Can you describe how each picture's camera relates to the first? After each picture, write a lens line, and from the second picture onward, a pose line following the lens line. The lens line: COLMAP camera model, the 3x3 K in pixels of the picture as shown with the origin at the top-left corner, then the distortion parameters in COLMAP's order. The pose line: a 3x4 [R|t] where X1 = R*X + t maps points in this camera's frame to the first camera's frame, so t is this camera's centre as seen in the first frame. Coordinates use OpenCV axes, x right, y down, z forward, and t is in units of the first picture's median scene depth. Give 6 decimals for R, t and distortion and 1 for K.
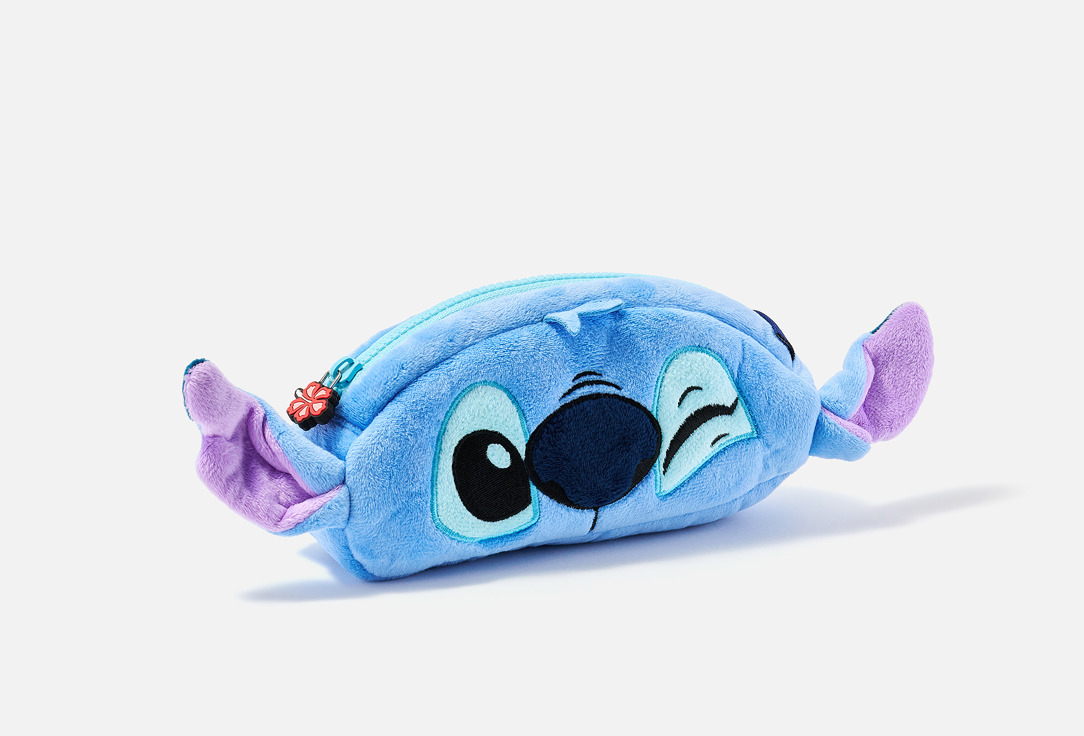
lens RADIAL K [[3256.4, 0, 540.8], [0, 3256.4, 366.9], [0, 0, 1]] dist [0.160947, 0.000000]
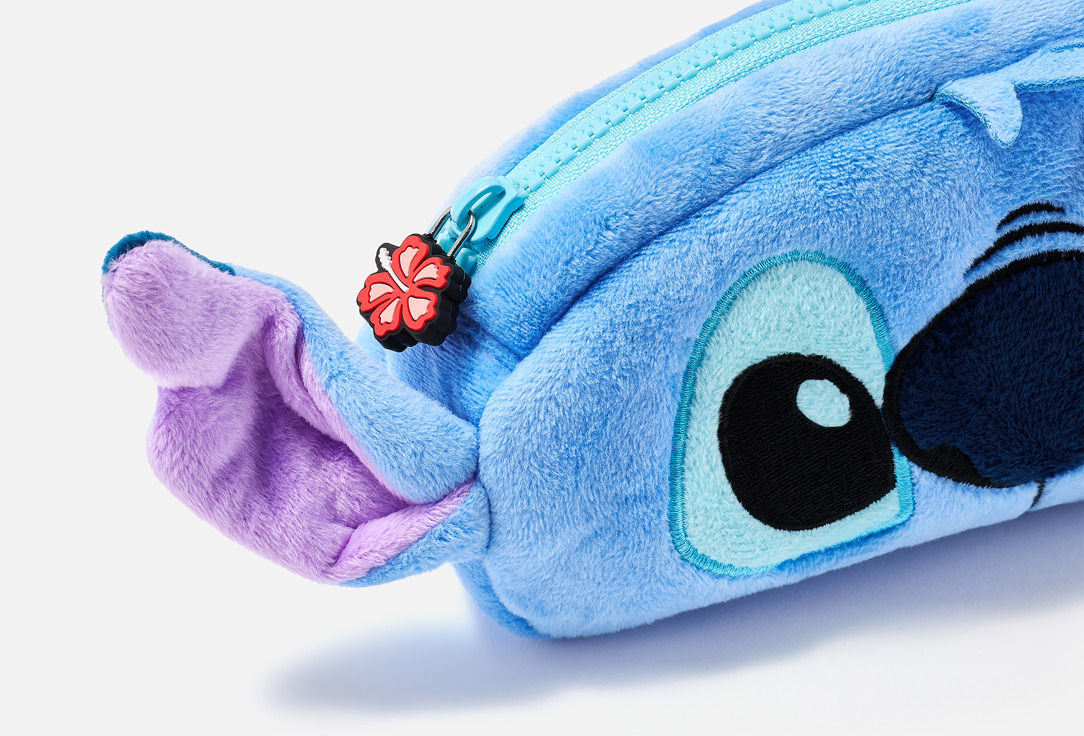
lens RADIAL K [[3256.4, 0, 546.0], [0, 3256.4, 369.9], [0, 0, 1]] dist [0.160947, 0.000000]
pose [[0.990318, 0.037842, -0.133558, 0.009168], [0.006523, 0.948375, 0.317083, -0.121185], [0.138662, -0.314884, 0.938947, 0.575295]]
